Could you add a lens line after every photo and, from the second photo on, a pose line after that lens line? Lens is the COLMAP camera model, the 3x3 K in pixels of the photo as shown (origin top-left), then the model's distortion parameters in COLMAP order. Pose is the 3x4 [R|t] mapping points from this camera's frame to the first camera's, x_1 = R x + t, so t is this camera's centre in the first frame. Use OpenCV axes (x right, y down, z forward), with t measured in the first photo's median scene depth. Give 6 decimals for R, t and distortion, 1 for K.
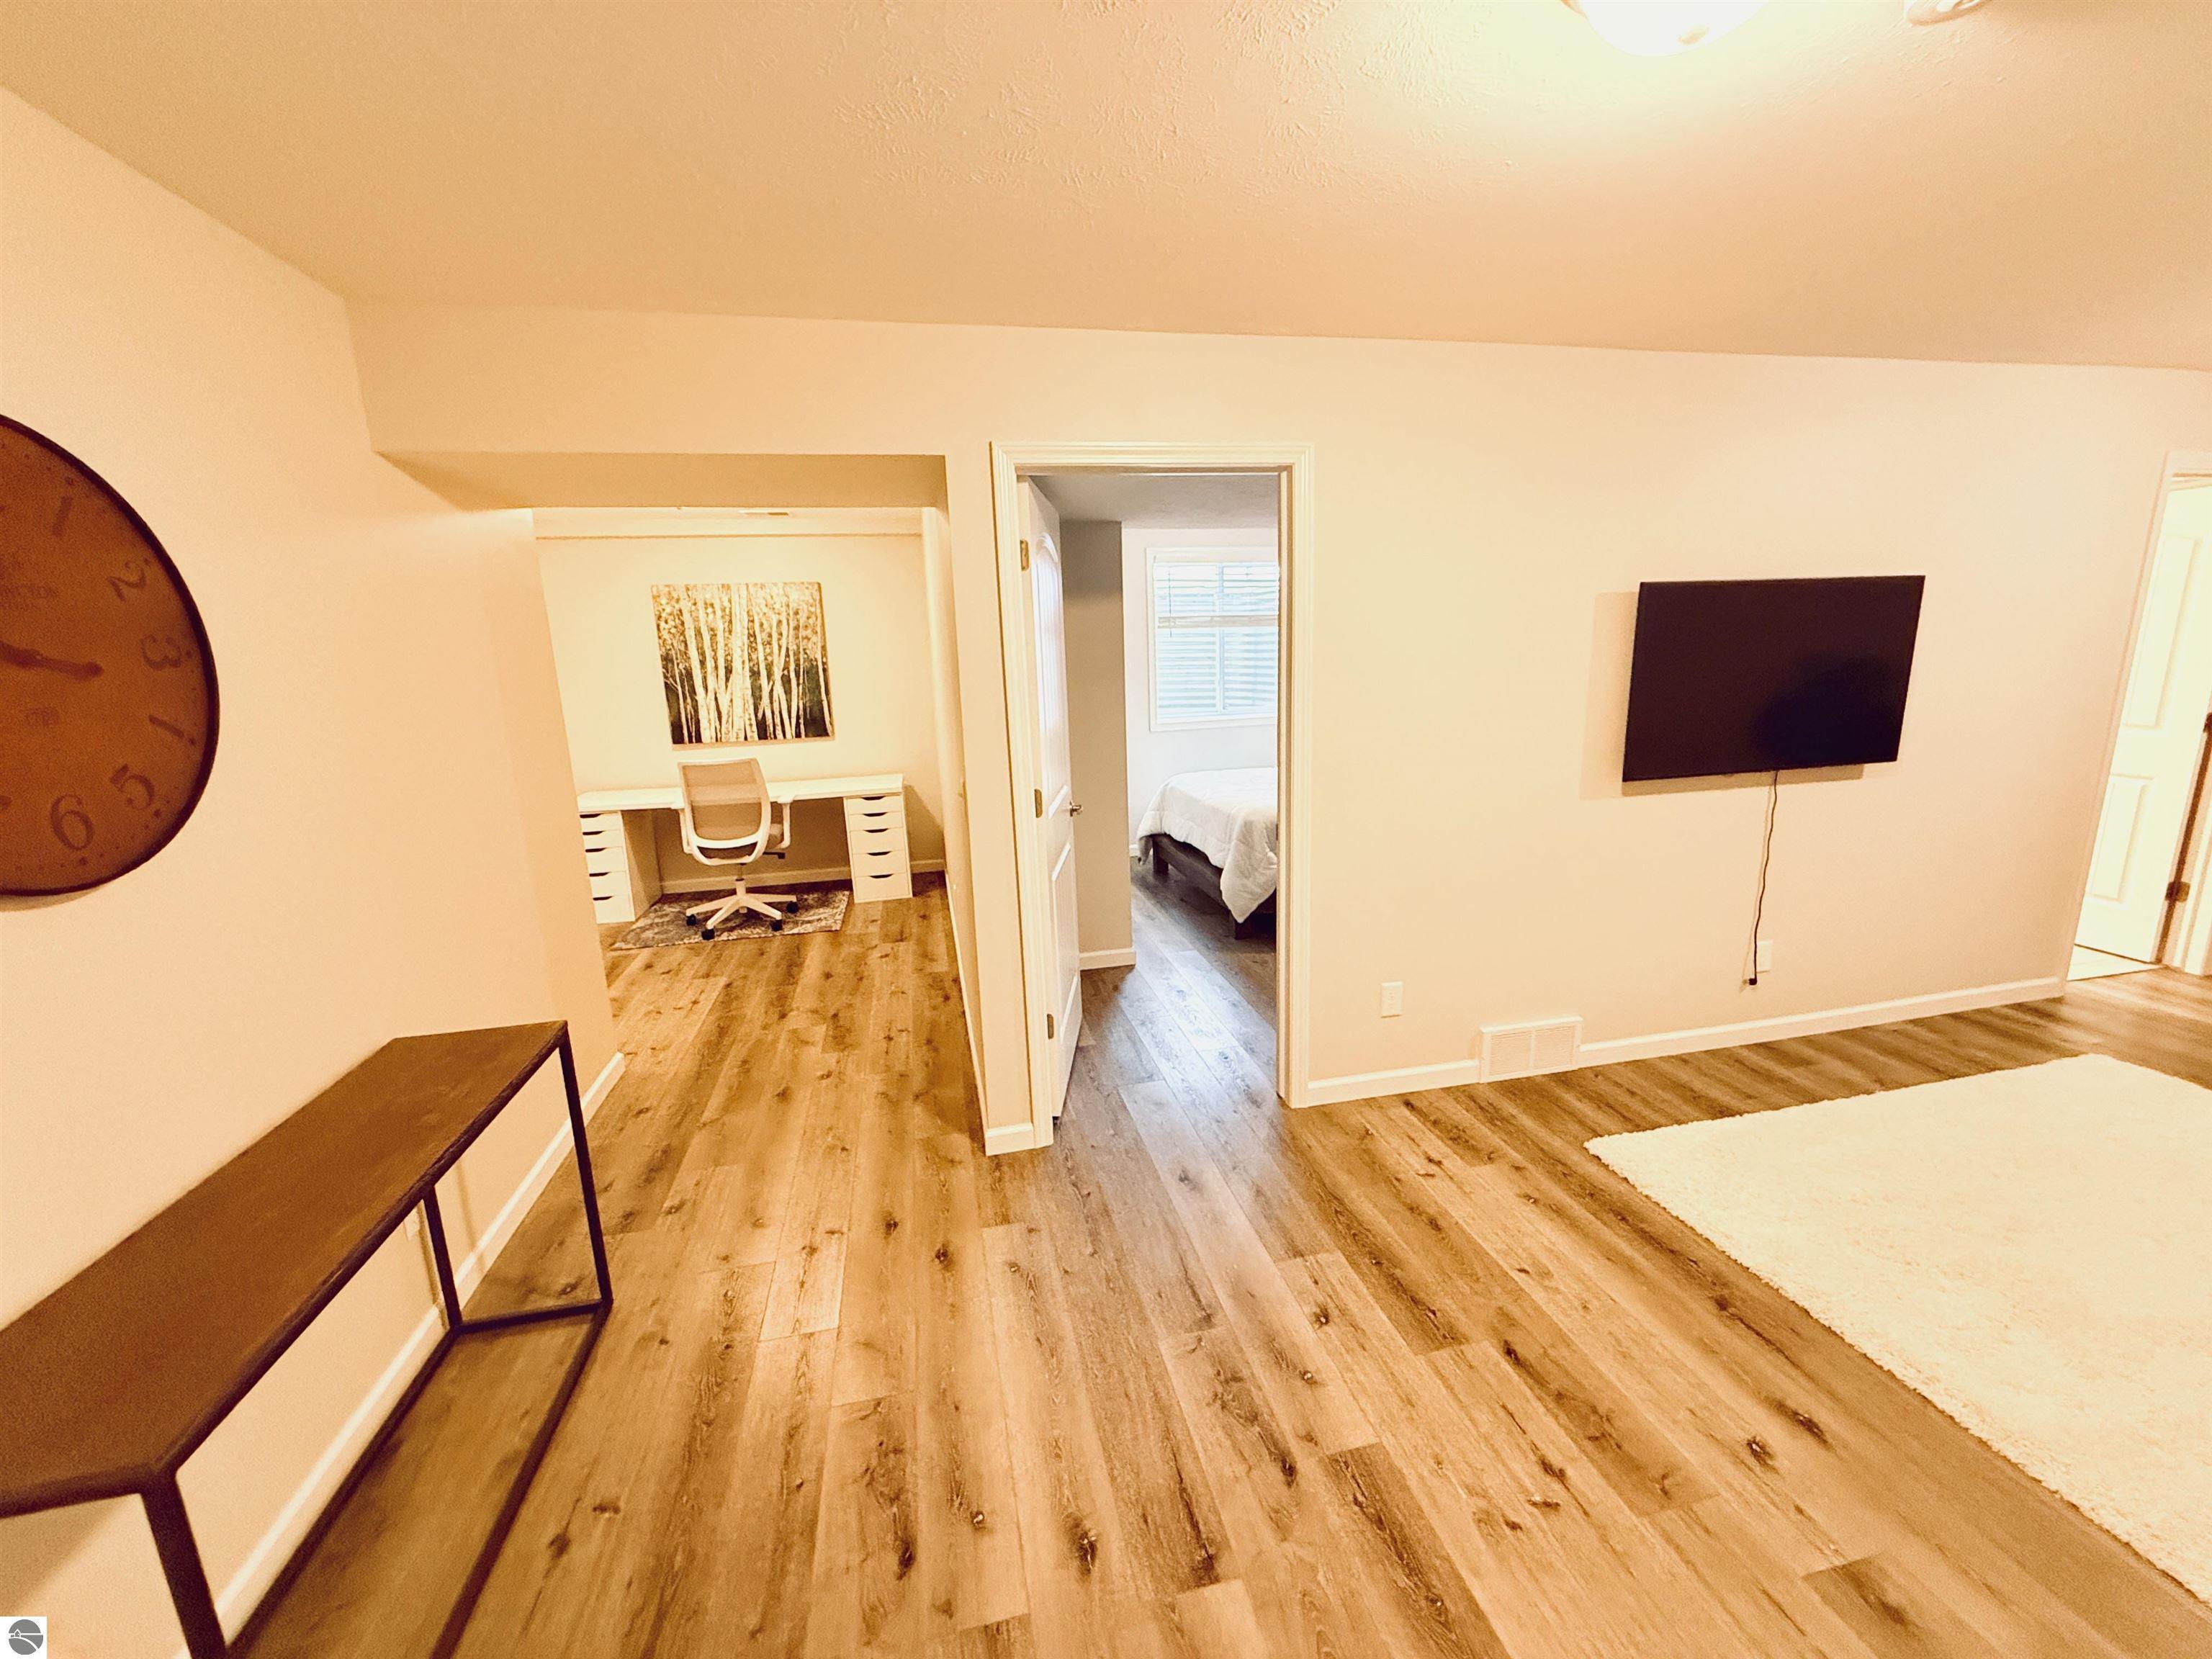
lens RADIAL K [[879.5, 0, 1096.3], [0, 879.5, 829.4], [0, 0, 1]] dist [0.000436, 0.000356]
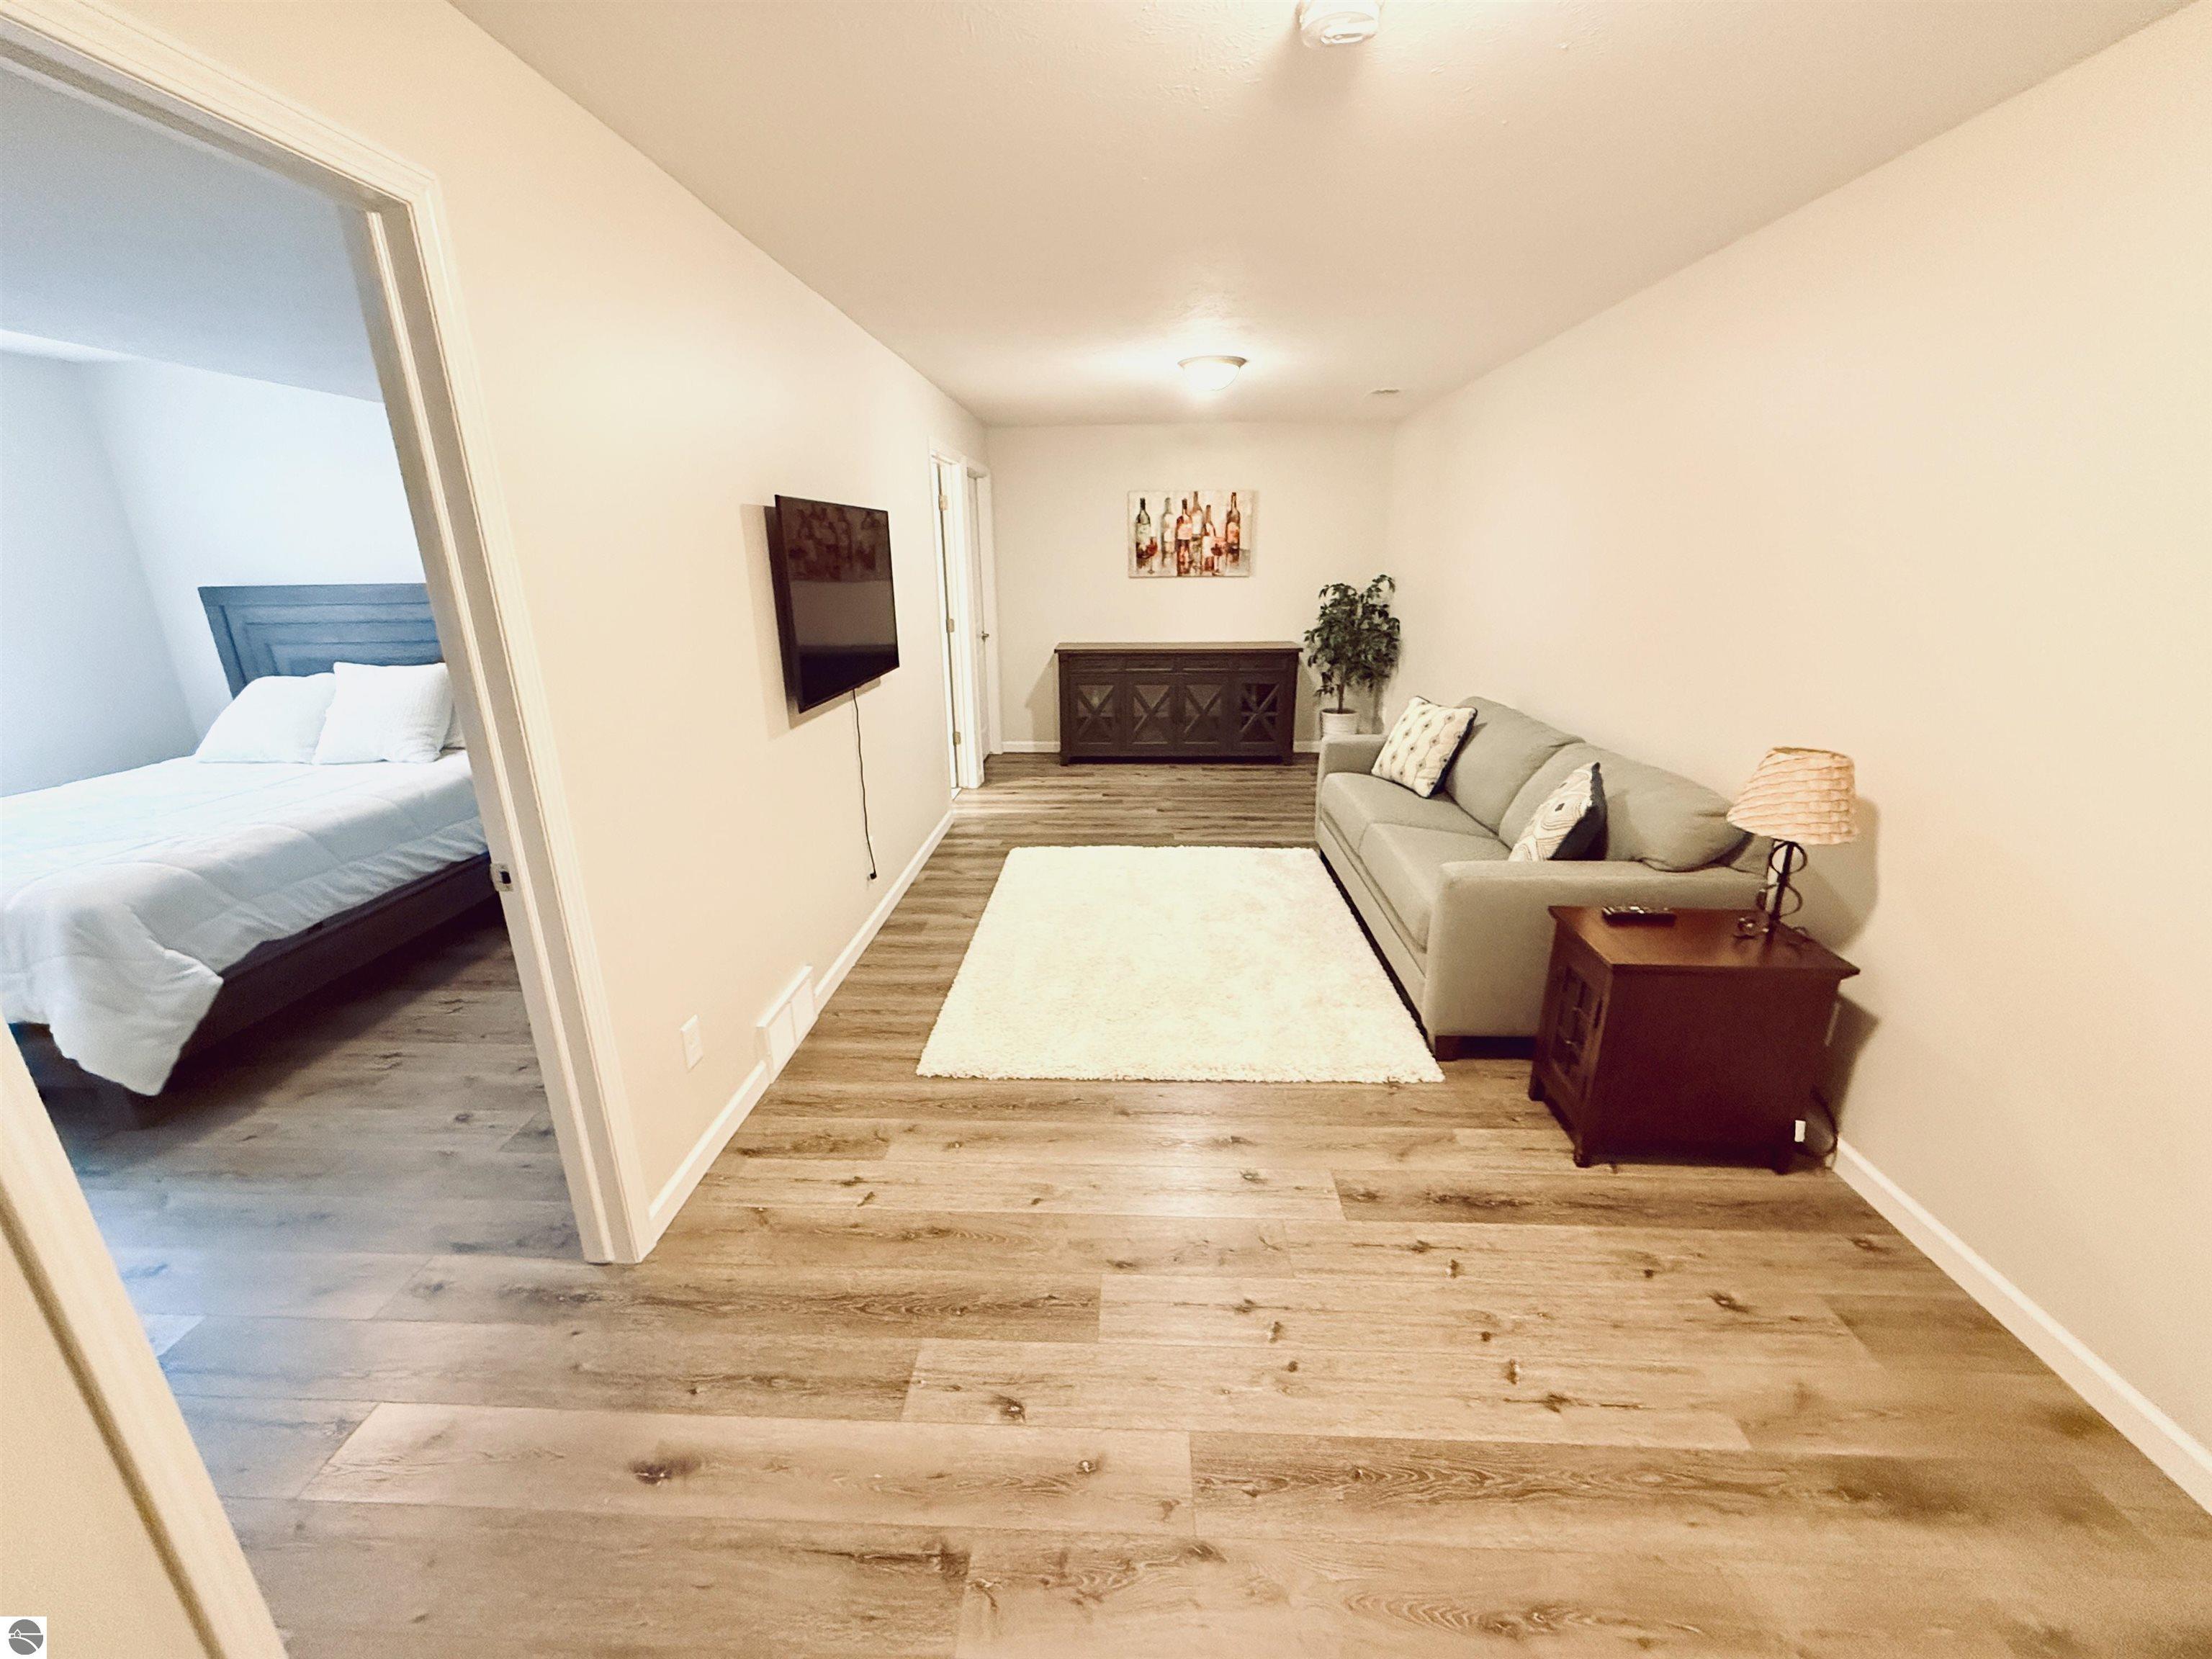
lens RADIAL K [[879.5, 0, 1100.7], [0, 879.5, 832.6], [0, 0, 1]] dist [0.000436, 0.000356]
pose [[0.249269, -0.265981, 0.931192, -0.279540], [0.199901, 0.954968, 0.219261, -0.089828], [-0.947578, 0.131491, 0.291213, 0.523981]]
